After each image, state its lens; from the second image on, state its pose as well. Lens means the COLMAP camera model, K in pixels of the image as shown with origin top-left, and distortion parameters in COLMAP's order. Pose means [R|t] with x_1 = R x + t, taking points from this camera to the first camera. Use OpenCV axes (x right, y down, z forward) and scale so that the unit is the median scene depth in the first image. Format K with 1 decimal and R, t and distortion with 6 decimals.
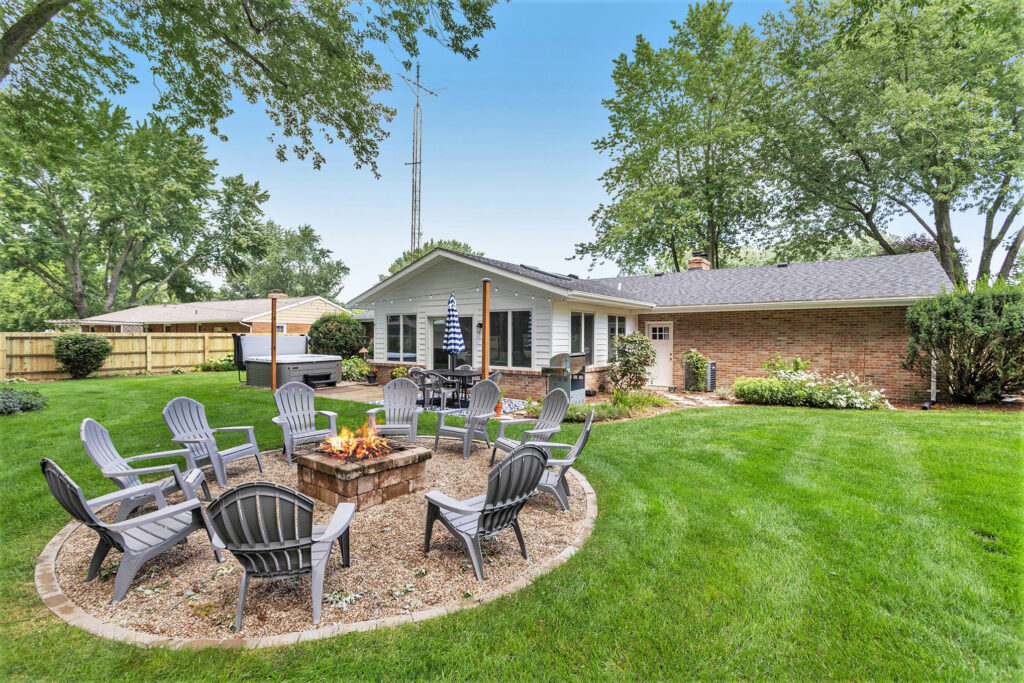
lens RADIAL K [[508.4, 0, 515.7], [0, 508.4, 336.0], [0, 0, 1]] dist [-0.001468, 0.000693]
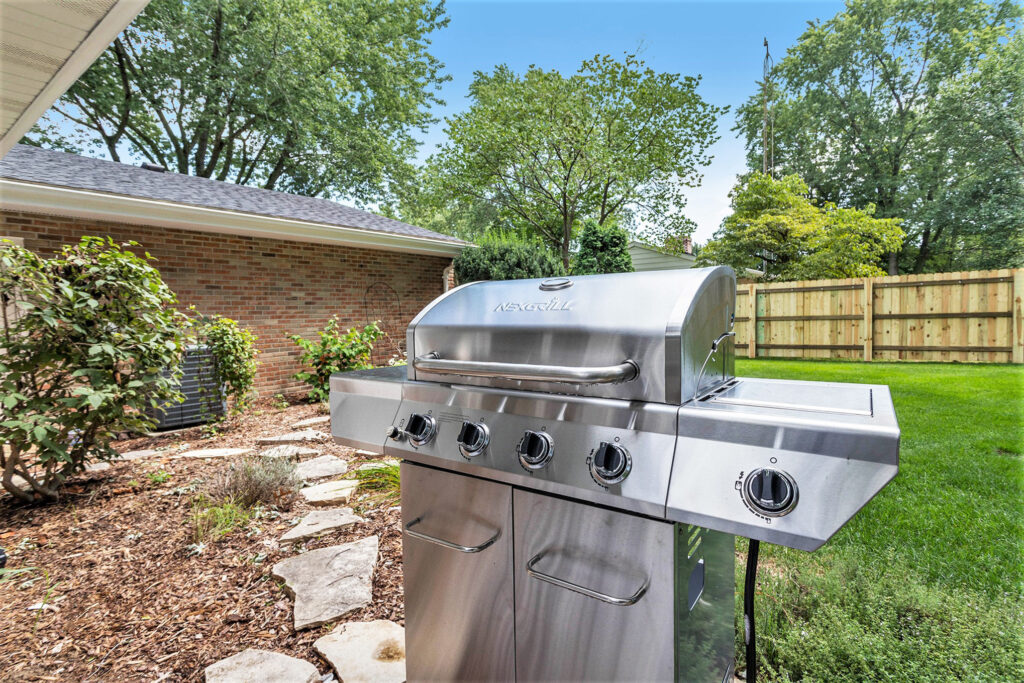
lens RADIAL K [[508.4, 0, 515.7], [0, 508.4, 336.0], [0, 0, 1]] dist [-0.001468, 0.000693]
pose [[0.015695, -0.044267, 0.998896, -0.019308], [0.020866, 0.998816, 0.043936, 0.030099], [-0.999659, 0.020153, 0.016600, 0.753315]]
